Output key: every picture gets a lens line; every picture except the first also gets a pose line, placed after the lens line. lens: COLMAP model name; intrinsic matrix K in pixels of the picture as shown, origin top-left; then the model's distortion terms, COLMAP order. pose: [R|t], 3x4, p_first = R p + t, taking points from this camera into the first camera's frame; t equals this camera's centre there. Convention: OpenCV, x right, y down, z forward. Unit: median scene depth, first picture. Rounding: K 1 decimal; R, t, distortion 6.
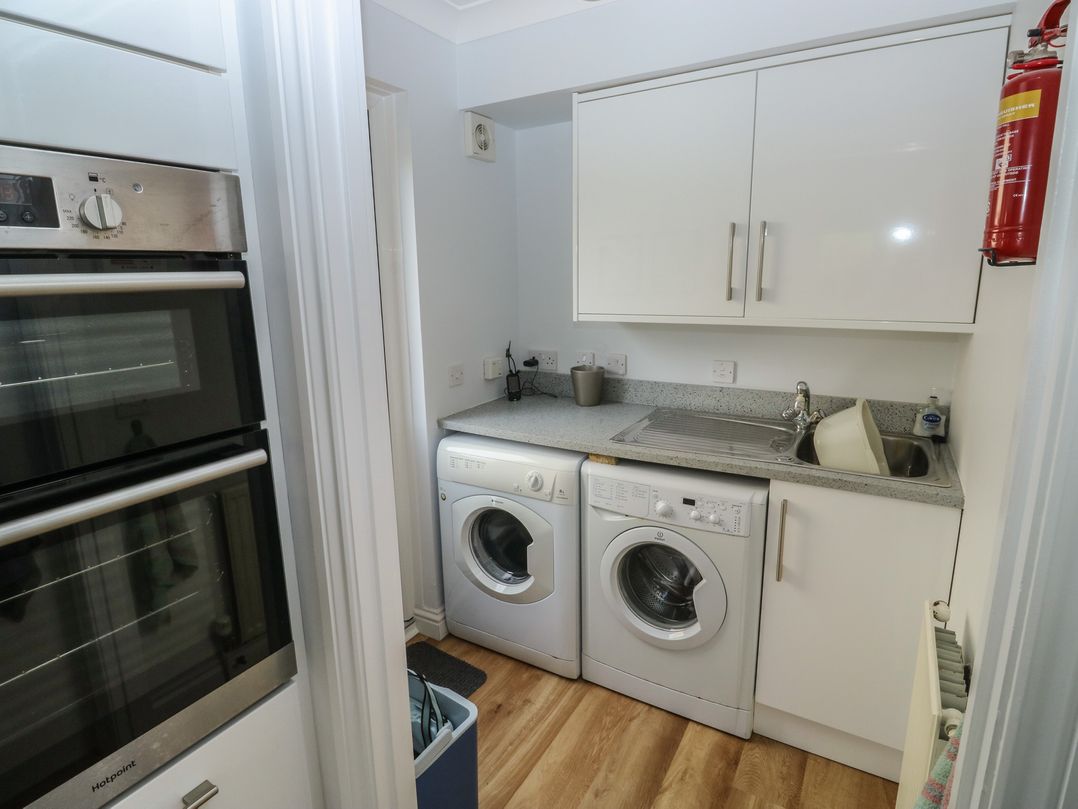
lens RADIAL K [[572.3, 0, 537.3], [0, 572.3, 389.4], [0, 0, 1]] dist [0.003904, -0.014295]
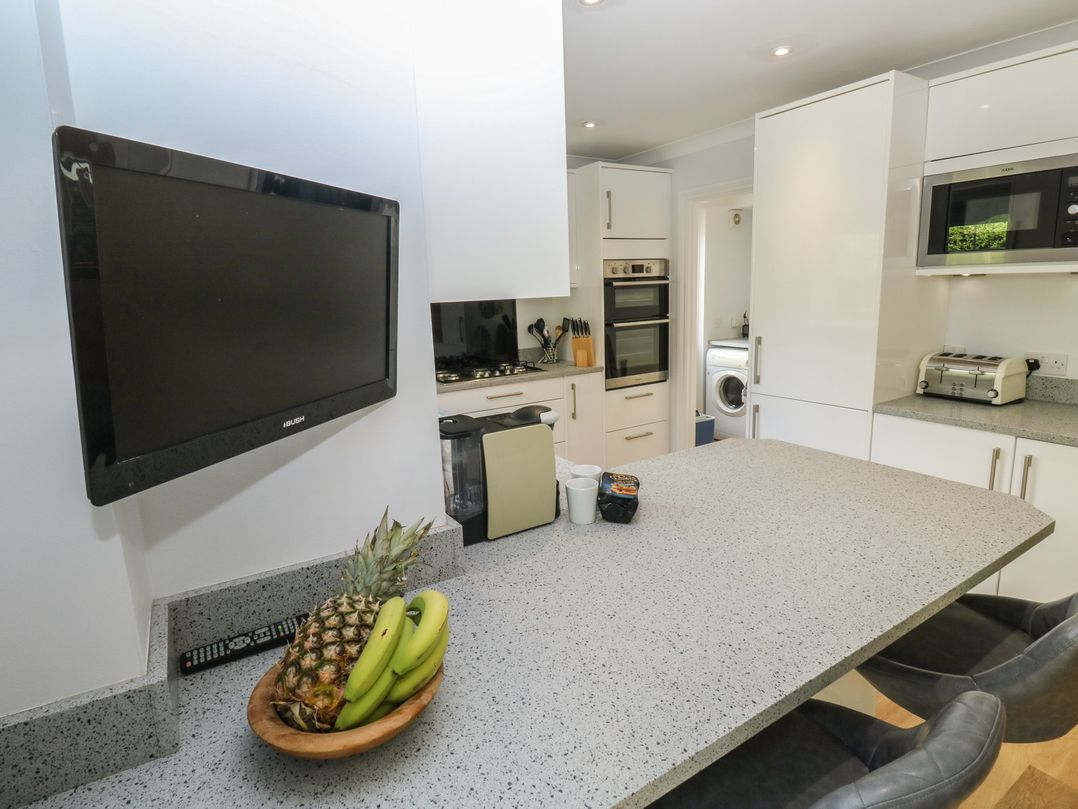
lens RADIAL K [[572.3, 0, 537.3], [0, 572.3, 389.4], [0, 0, 1]] dist [0.003904, -0.014295]
pose [[0.891508, 0.068263, -0.447833, 0.624025], [-0.070806, 0.997429, 0.011083, 0.642504], [0.447438, 0.021829, 0.894049, -3.298463]]
